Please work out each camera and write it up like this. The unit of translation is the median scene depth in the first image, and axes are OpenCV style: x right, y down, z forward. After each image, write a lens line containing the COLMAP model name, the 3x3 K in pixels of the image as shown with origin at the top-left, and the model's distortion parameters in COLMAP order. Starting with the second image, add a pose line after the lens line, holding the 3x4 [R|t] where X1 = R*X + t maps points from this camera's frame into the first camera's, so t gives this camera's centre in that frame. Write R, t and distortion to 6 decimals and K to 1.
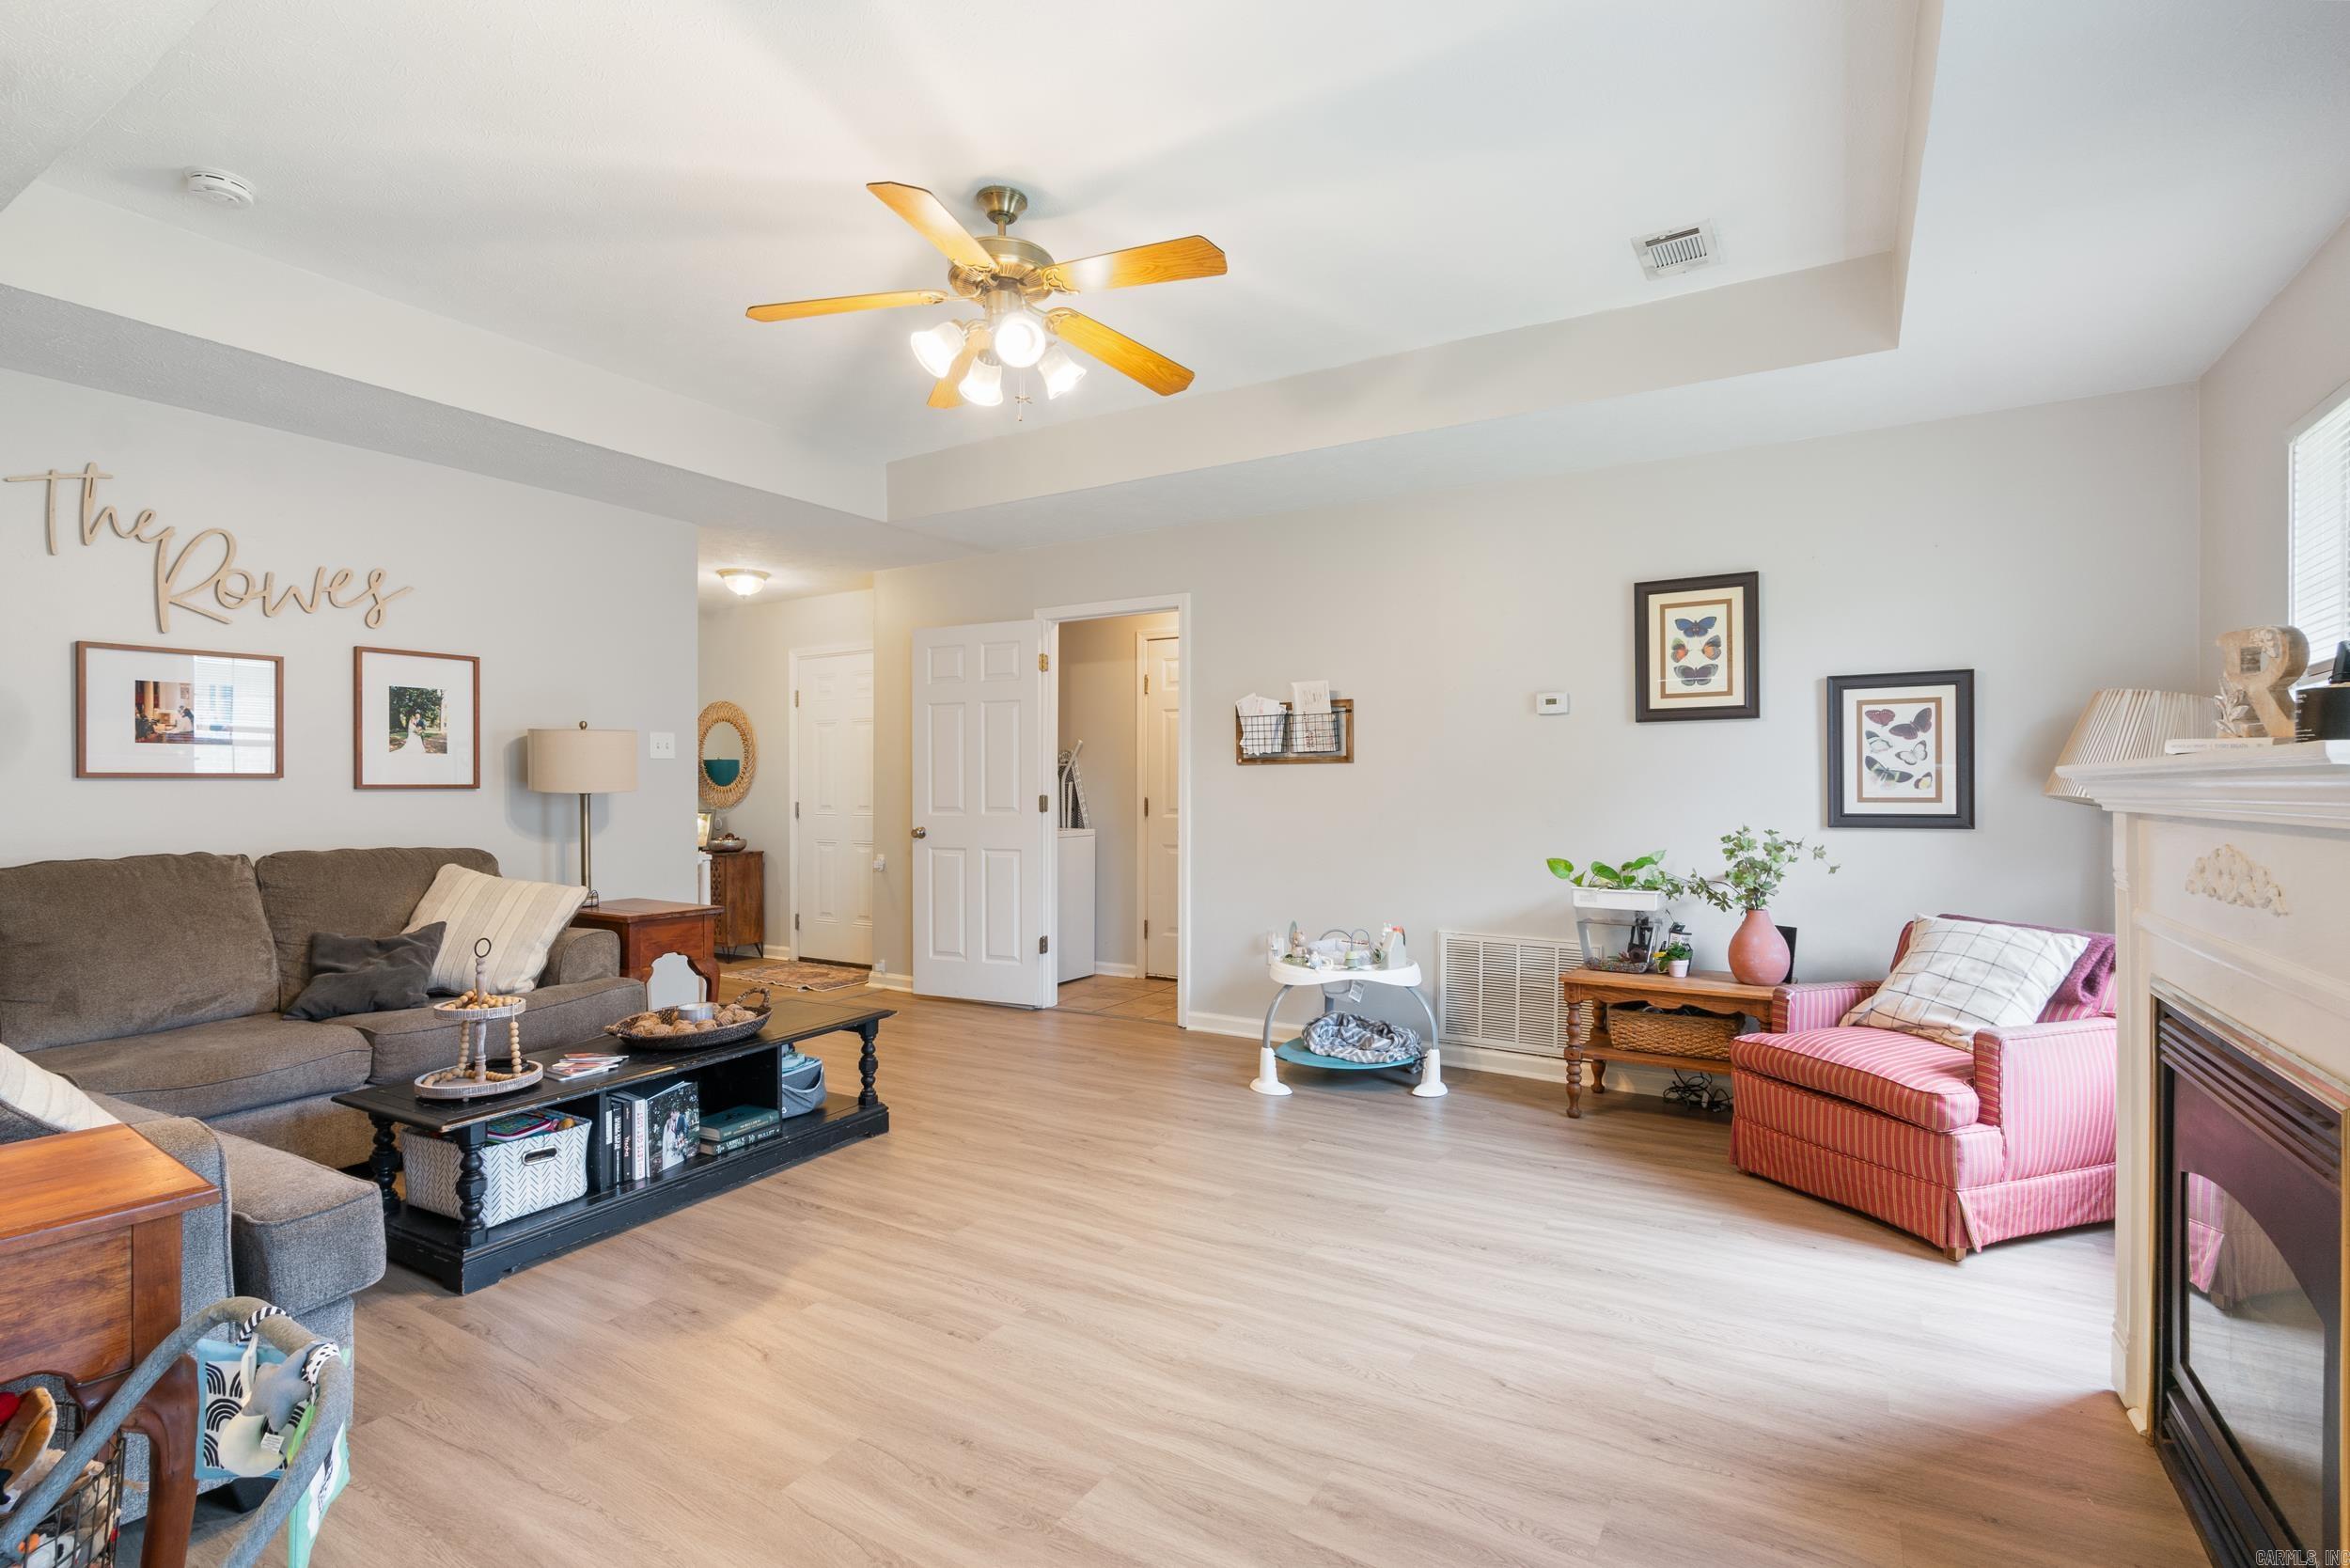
lens RADIAL K [[1088.6, 0, 1163.8], [0, 1088.6, 788.3], [0, 0, 1]] dist [-0.005929, -0.000289]
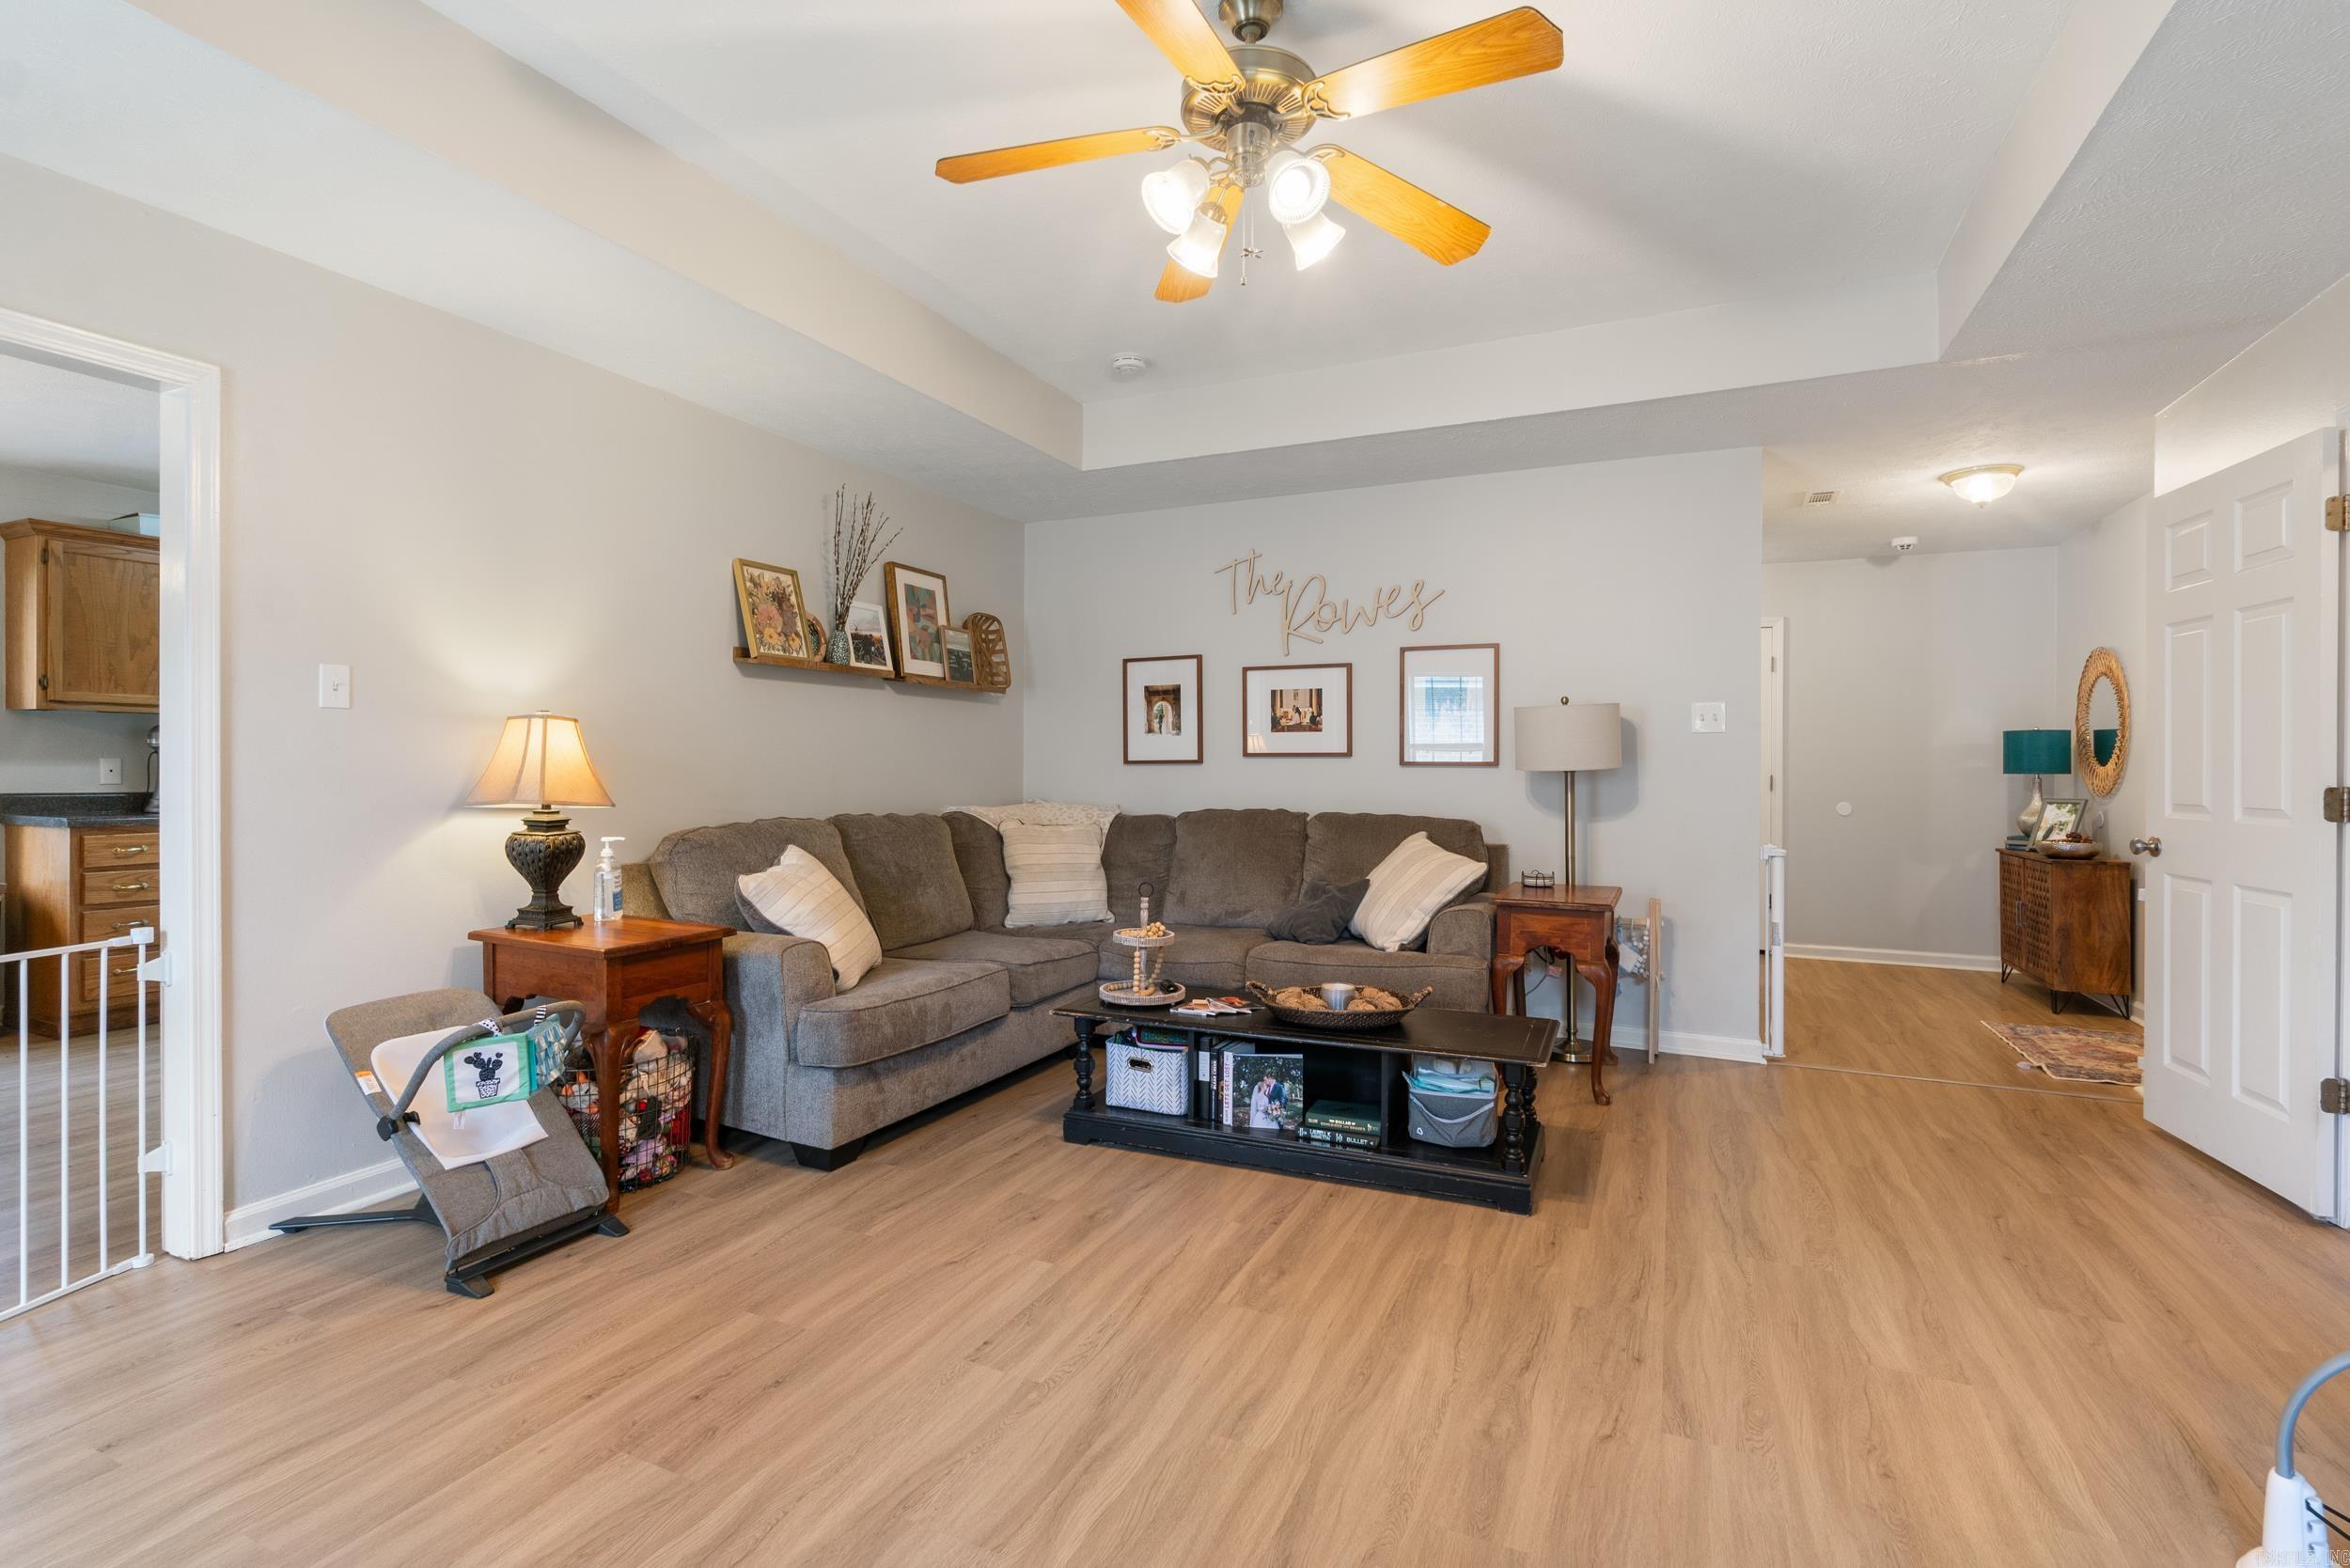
lens RADIAL K [[1088.6, 0, 1162.5], [0, 1088.6, 762.5], [0, 0, 1]] dist [-0.005929, -0.000289]
pose [[0.109273, 0.001021, -0.994011, 0.556809], [-0.007446, 0.999972, 0.000208, -0.000670], [0.993984, 0.007379, 0.109277, 0.772080]]
